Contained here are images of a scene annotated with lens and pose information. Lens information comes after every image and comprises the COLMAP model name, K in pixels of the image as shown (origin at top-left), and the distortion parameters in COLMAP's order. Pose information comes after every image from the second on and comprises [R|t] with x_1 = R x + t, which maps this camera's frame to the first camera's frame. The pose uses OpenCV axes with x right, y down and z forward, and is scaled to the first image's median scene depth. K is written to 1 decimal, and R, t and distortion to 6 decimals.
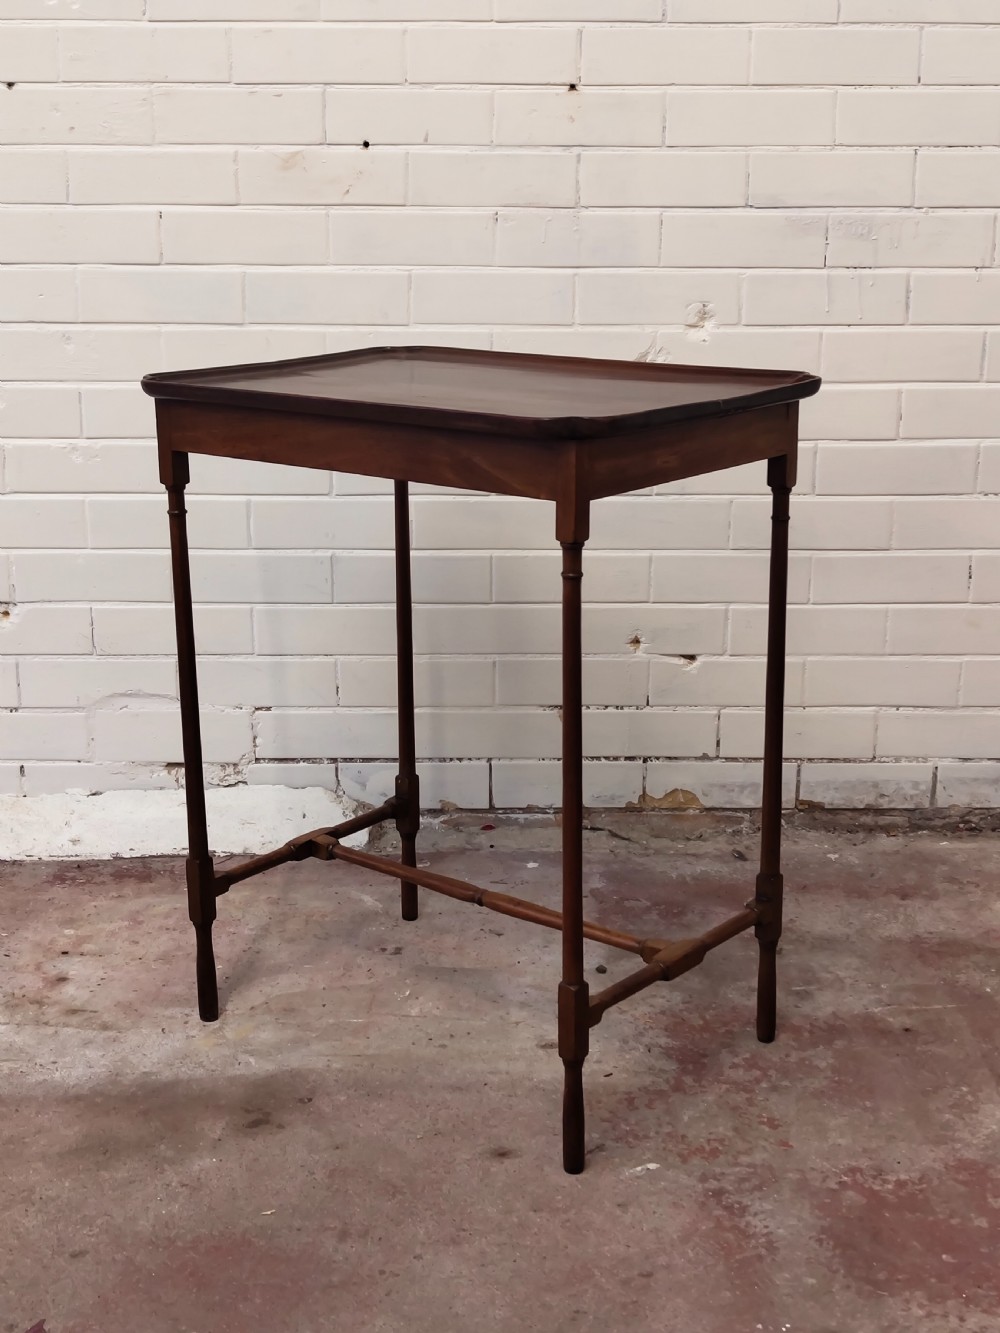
lens RADIAL K [[1853.8, 0, 497.8], [0, 1853.8, 672.5], [0, 0, 1]] dist [0.035804, 0.000000]
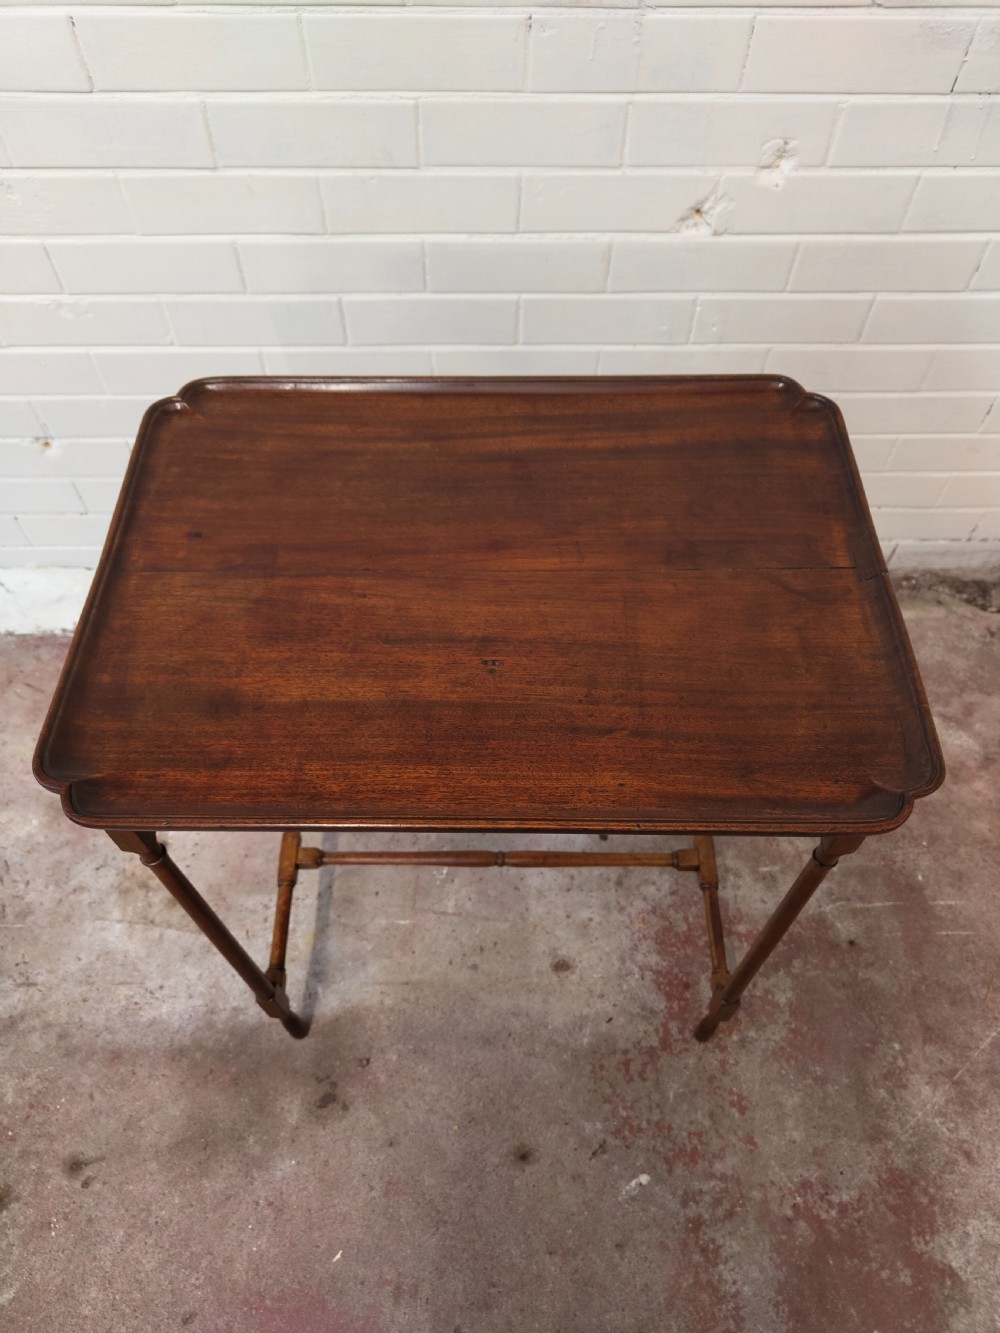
lens RADIAL K [[935.5, 0, 501.7], [0, 935.5, 677.7], [0, 0, 1]] dist [-0.003861, 0.005138]
pose [[0.999983, 0.005609, -0.001297, -0.010221], [-0.003363, 0.752048, 0.659100, -0.303051], [0.004673, -0.659085, 0.752054, 0.568095]]
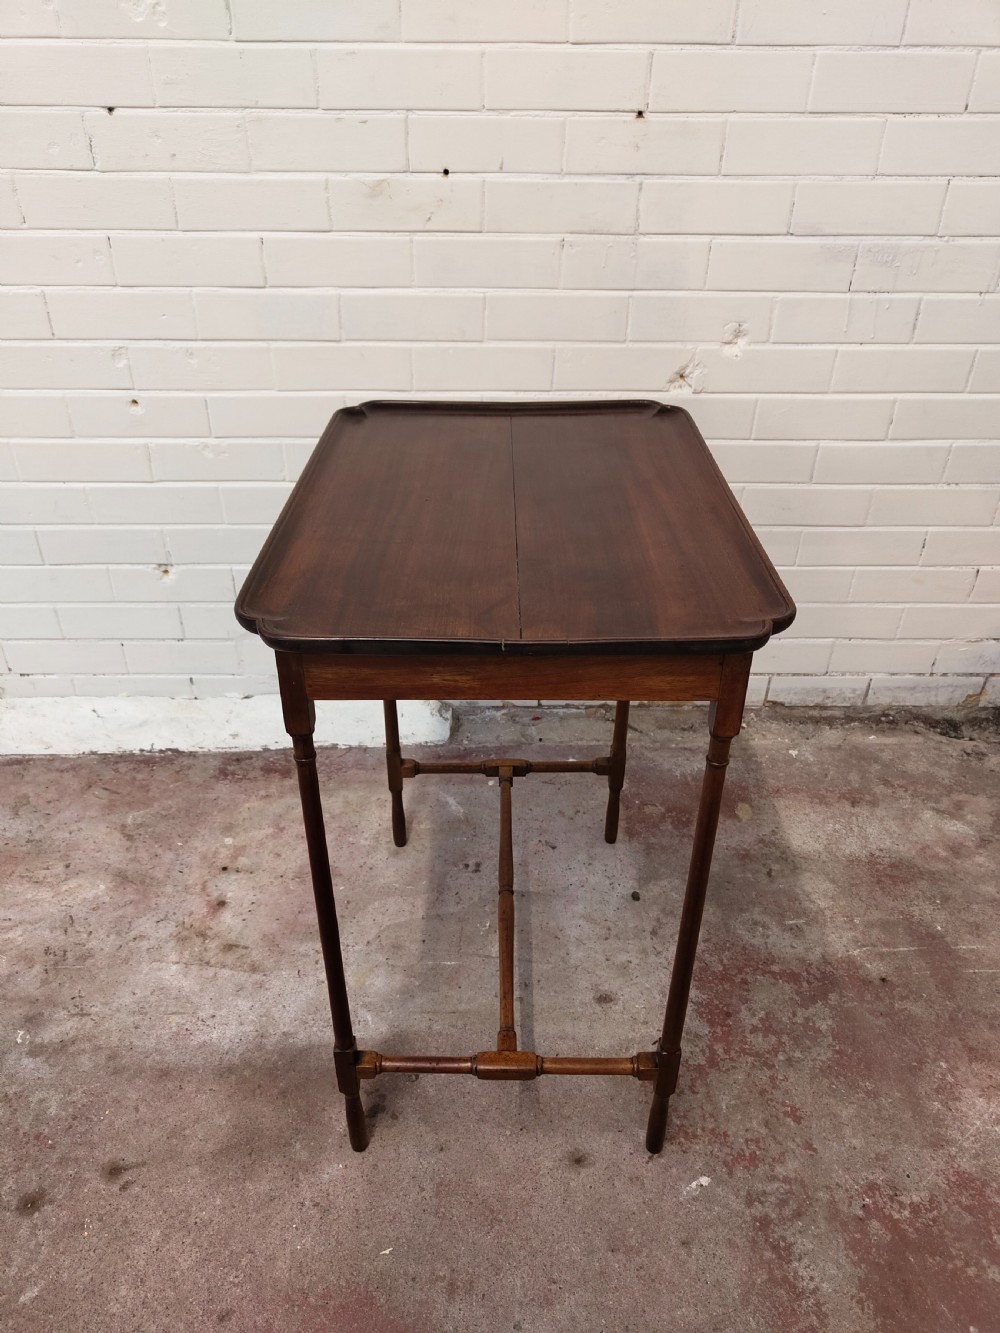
lens RADIAL K [[935.5, 0, 492.0], [0, 935.5, 684.4], [0, 0, 1]] dist [-0.003861, 0.005138]
pose [[0.999978, 0.006409, -0.001510, -0.042034], [-0.005634, 0.951504, 0.307584, -0.170706], [0.003408, -0.307569, 0.951520, 0.396299]]
